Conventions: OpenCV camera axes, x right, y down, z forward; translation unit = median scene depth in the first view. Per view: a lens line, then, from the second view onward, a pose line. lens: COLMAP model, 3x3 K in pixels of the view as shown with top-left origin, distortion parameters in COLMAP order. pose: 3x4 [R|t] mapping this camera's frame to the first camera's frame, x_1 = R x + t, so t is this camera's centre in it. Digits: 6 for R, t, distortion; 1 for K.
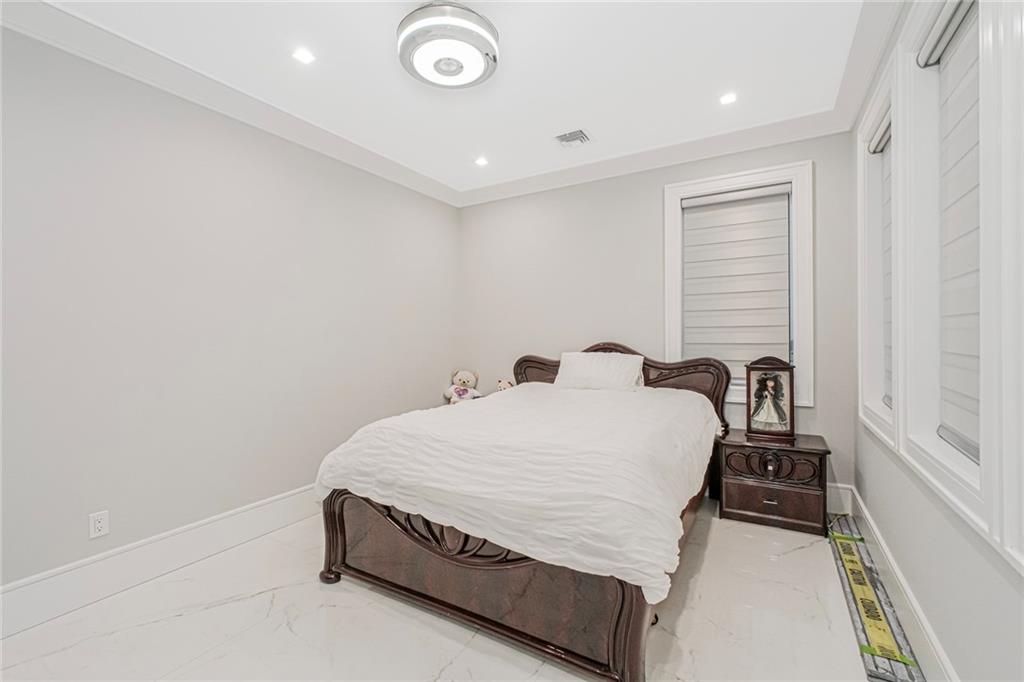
lens RADIAL K [[440.9, 0, 513.1], [0, 440.9, 338.5], [0, 0, 1]] dist [-0.003103, 0.000343]
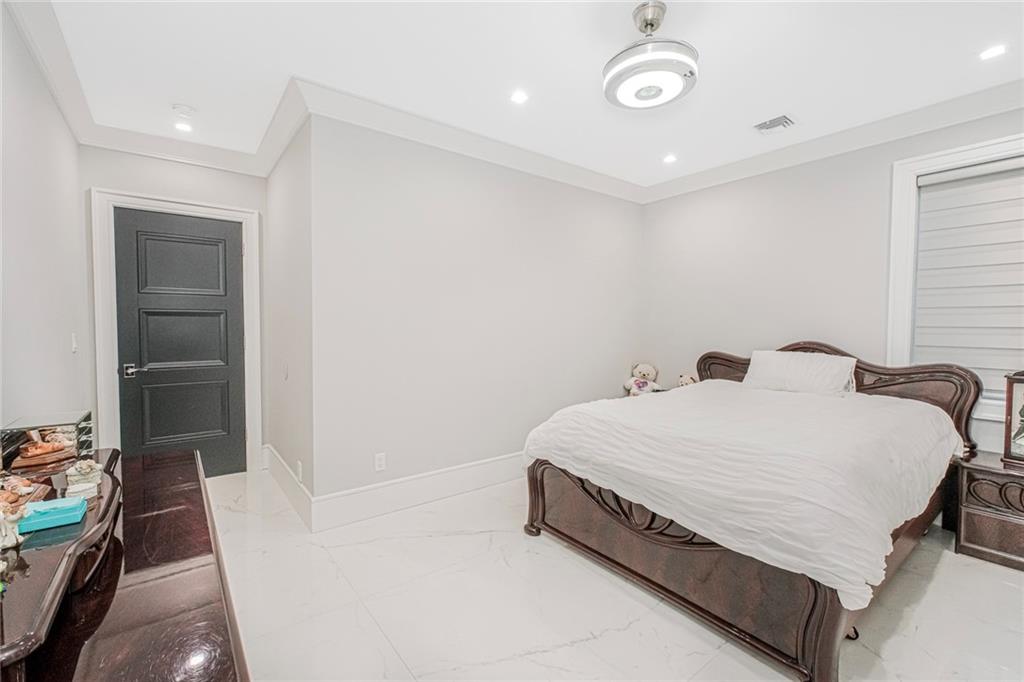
lens RADIAL K [[440.9, 0, 513.1], [0, 440.9, 338.5], [0, 0, 1]] dist [-0.003103, 0.000343]
pose [[0.927072, 0.027846, -0.373848, -0.025068], [-0.018046, 0.999396, 0.029689, -0.022295], [0.374449, -0.020778, 0.927015, -0.134868]]
